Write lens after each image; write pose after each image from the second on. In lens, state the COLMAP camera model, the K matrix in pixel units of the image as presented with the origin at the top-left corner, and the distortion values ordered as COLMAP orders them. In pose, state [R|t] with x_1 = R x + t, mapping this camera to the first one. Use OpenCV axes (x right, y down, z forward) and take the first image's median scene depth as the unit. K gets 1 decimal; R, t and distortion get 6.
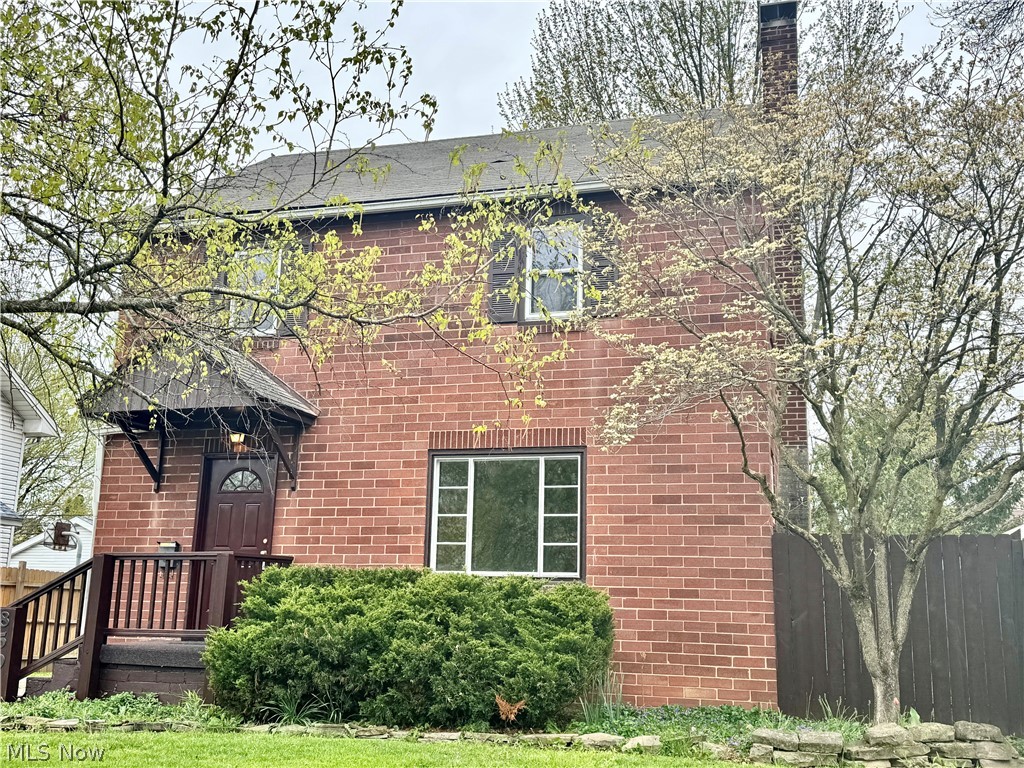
lens RADIAL K [[1075.2, 0, 512.5], [0, 1075.2, 382.0], [0, 0, 1]] dist [0.054060, 0.000000]
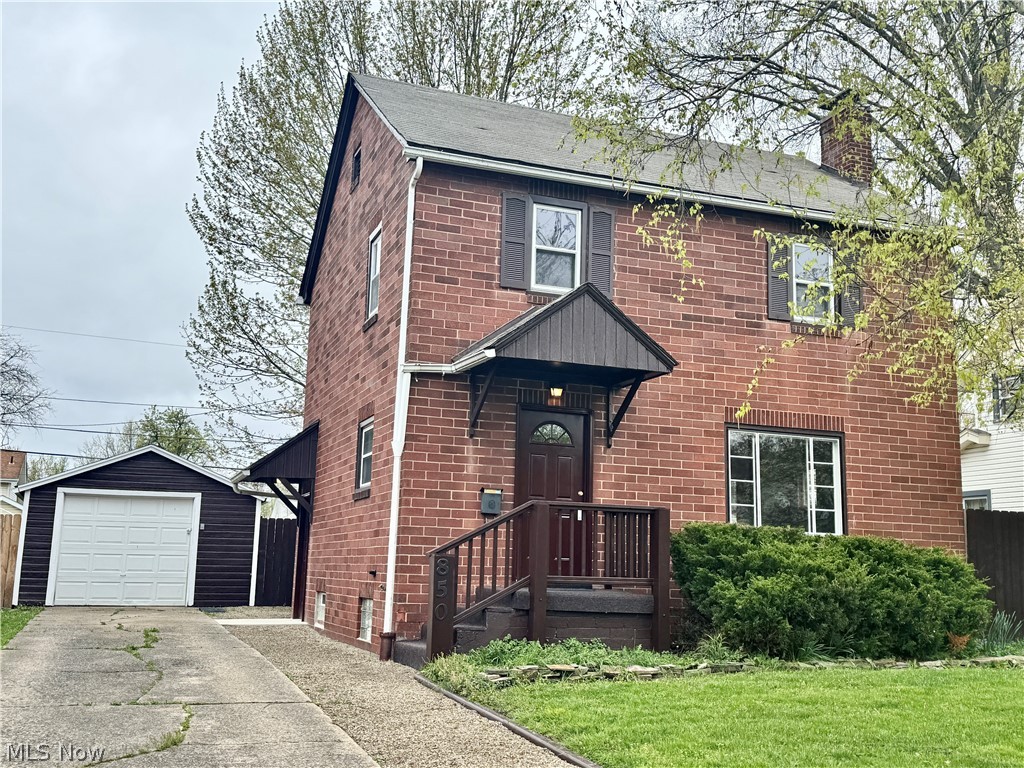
lens RADIAL K [[1041.0, 0, 512.0], [0, 1041.0, 385.6], [0, 0, 1]] dist [-0.023982, 0.000000]
pose [[0.825582, 0.102802, 0.554840, -0.876139], [-0.136971, 0.990367, 0.020311, 0.032860], [-0.547407, -0.092766, 0.831709, 0.210401]]
